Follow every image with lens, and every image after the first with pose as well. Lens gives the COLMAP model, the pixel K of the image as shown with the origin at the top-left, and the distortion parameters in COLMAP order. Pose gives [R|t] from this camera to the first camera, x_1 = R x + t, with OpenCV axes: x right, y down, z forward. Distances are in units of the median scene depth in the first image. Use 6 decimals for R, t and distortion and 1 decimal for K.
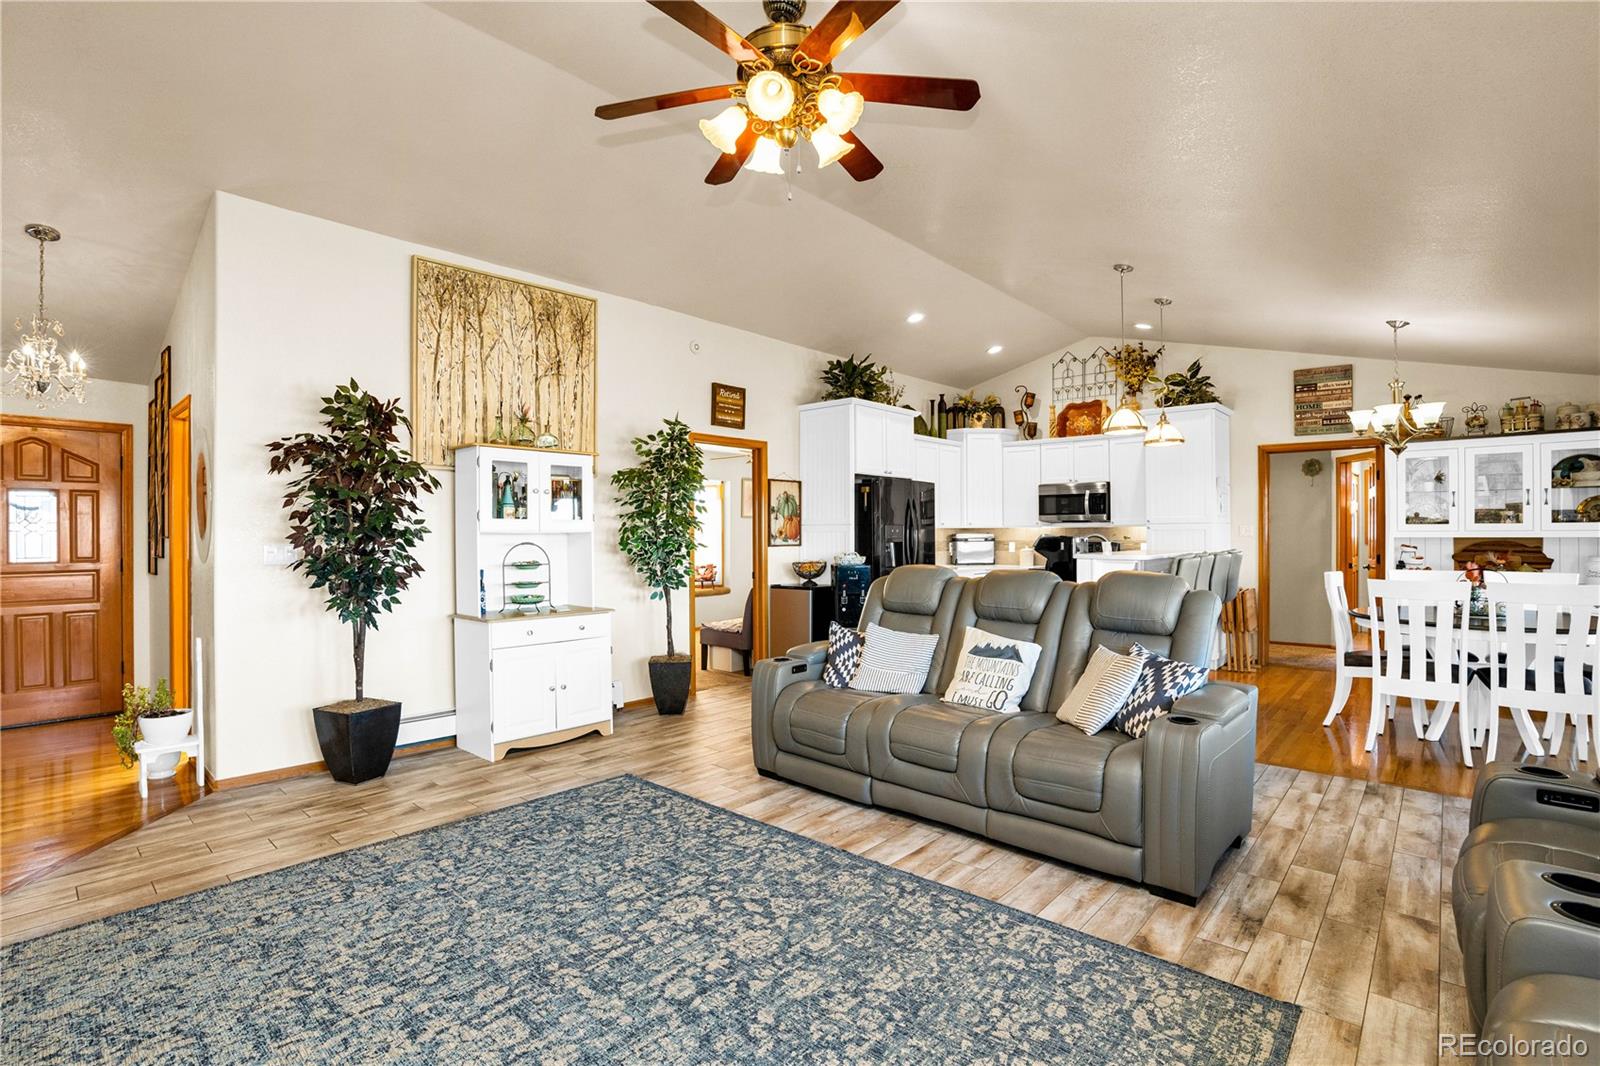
lens RADIAL K [[766.6, 0, 800.0], [0, 766.6, 533.0], [0, 0, 1]] dist [-0.085992, 0.038864]
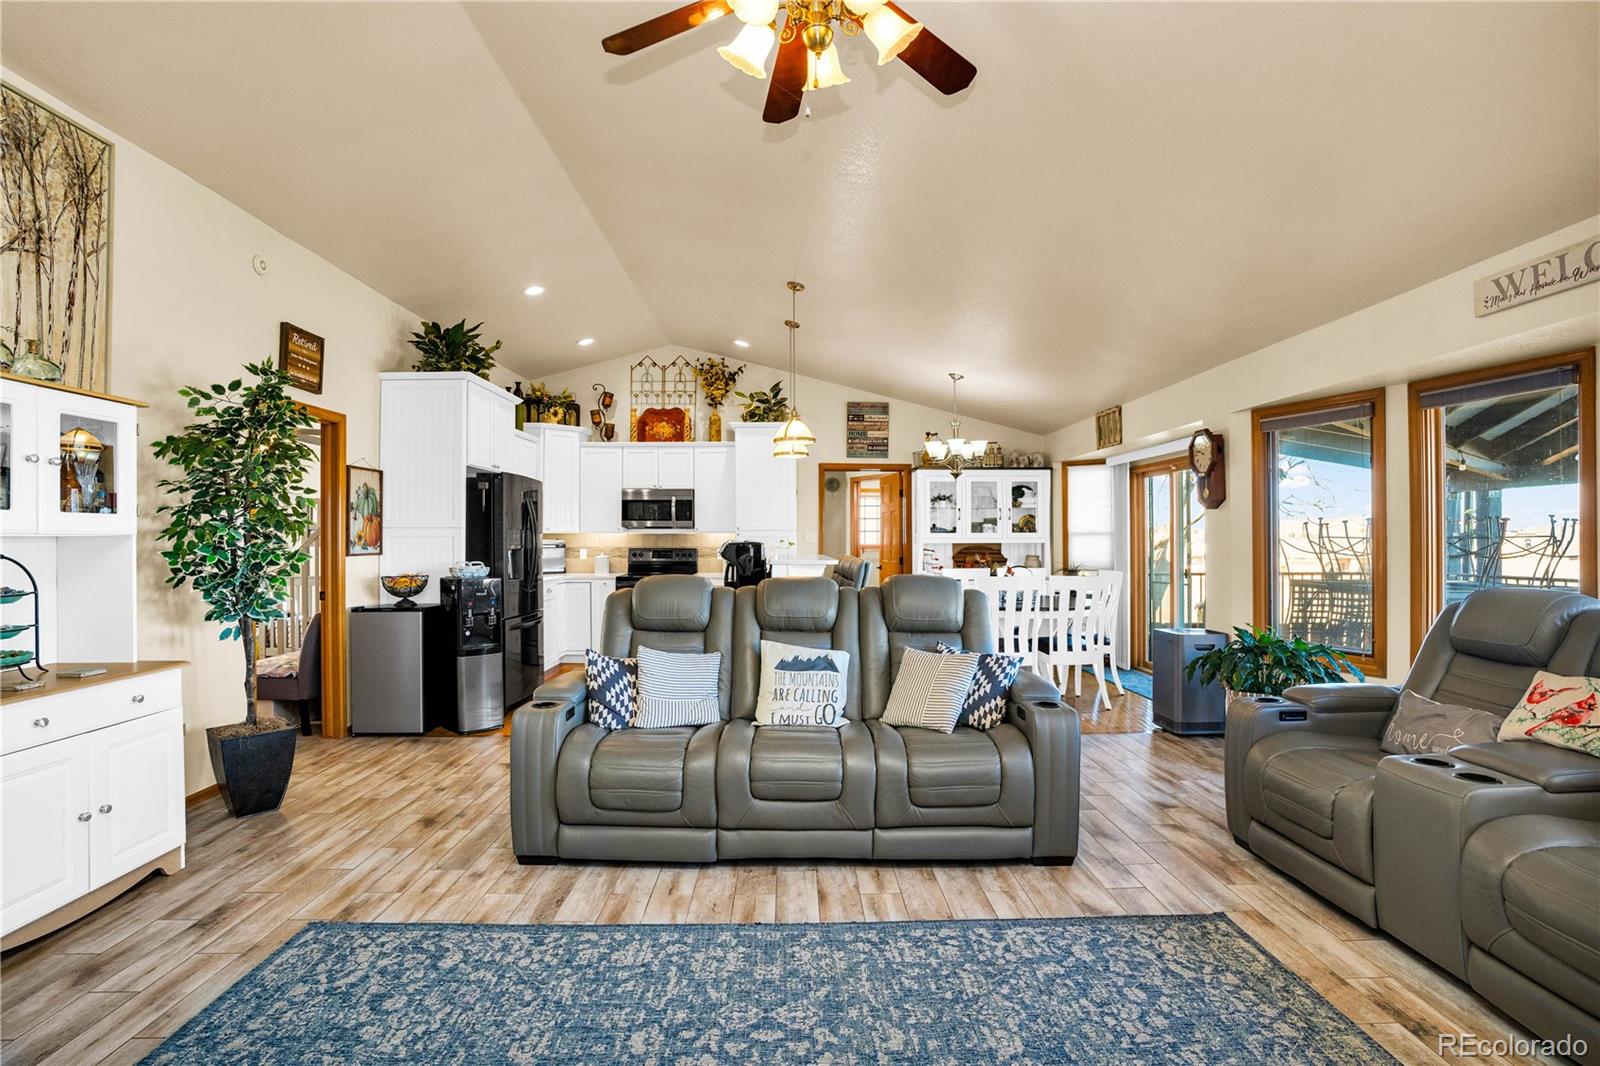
lens RADIAL K [[762.5, 0, 809.2], [0, 762.5, 533.3], [0, 0, 1]] dist [-0.071875, 0.027343]
pose [[0.721752, 0.007726, 0.692108, -0.355026], [-0.001749, 0.999955, -0.009339, 0.002294], [-0.692149, 0.005530, 0.721733, 0.280887]]
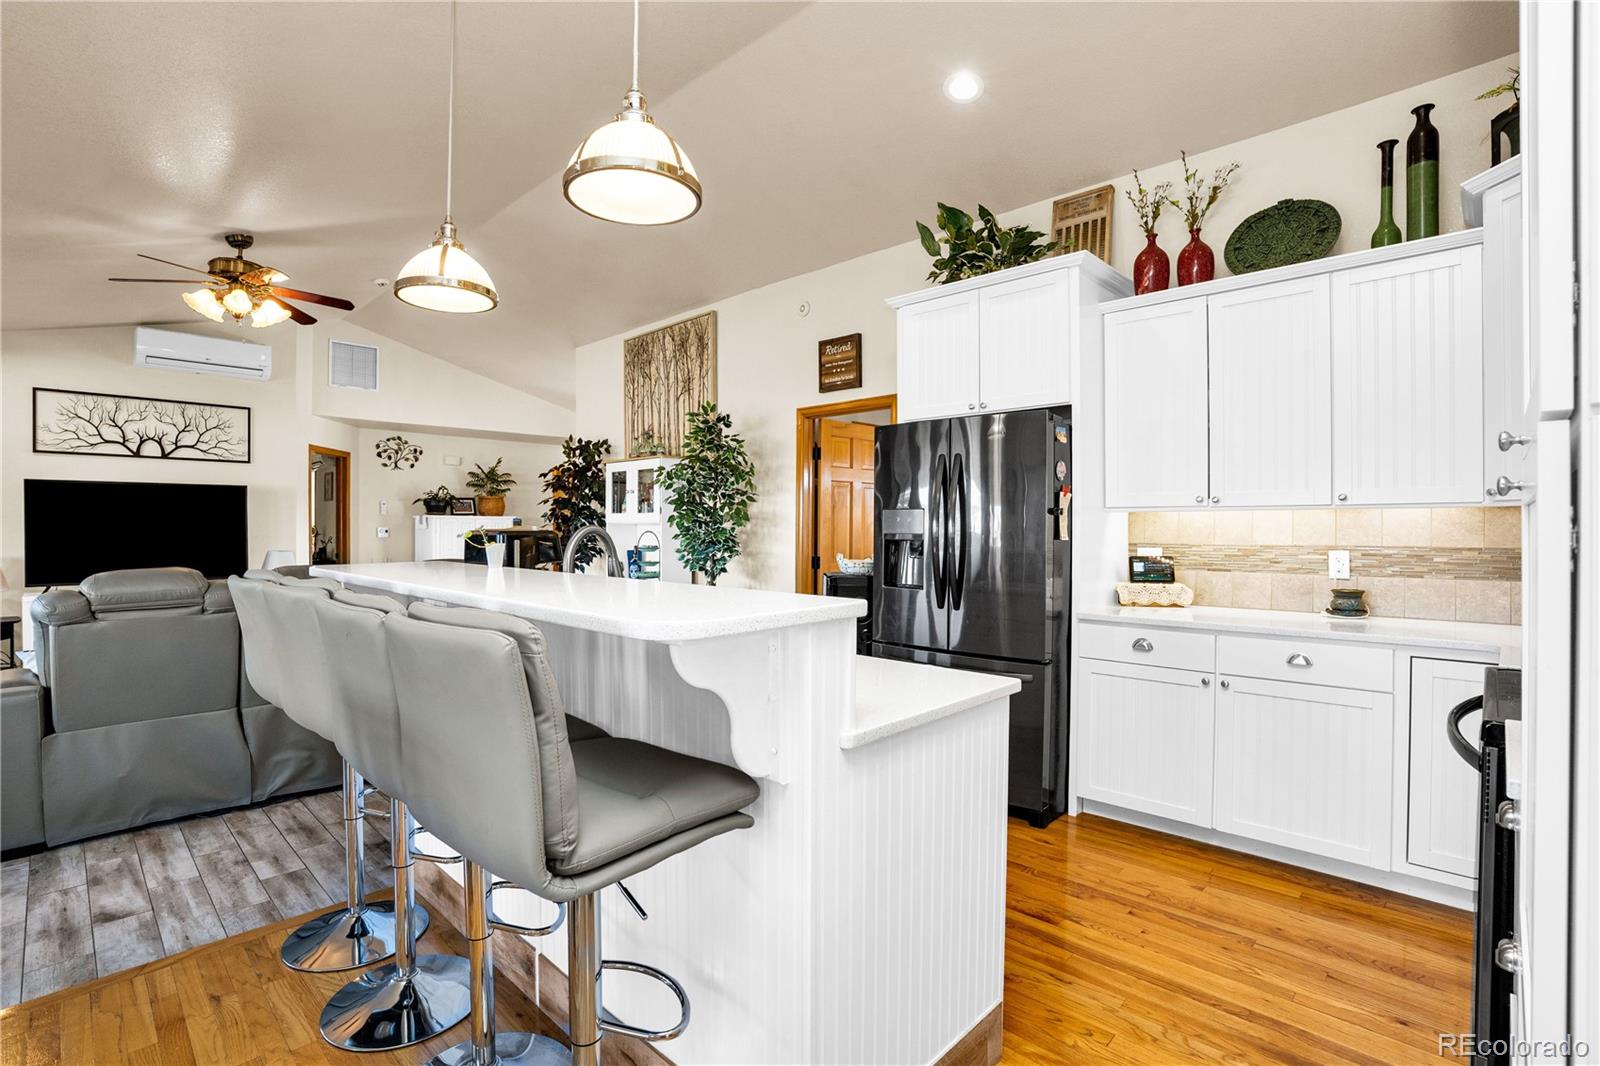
lens RADIAL K [[712.1, 0, 748.6], [0, 712.1, 529.9], [0, 0, 1]] dist [-0.078350, 0.022455]
pose [[-0.048669, 0.009733, -0.998768, 1.010809], [0.001777, 0.999952, 0.009658, -0.000366], [0.998813, -0.001304, -0.048684, 1.468395]]
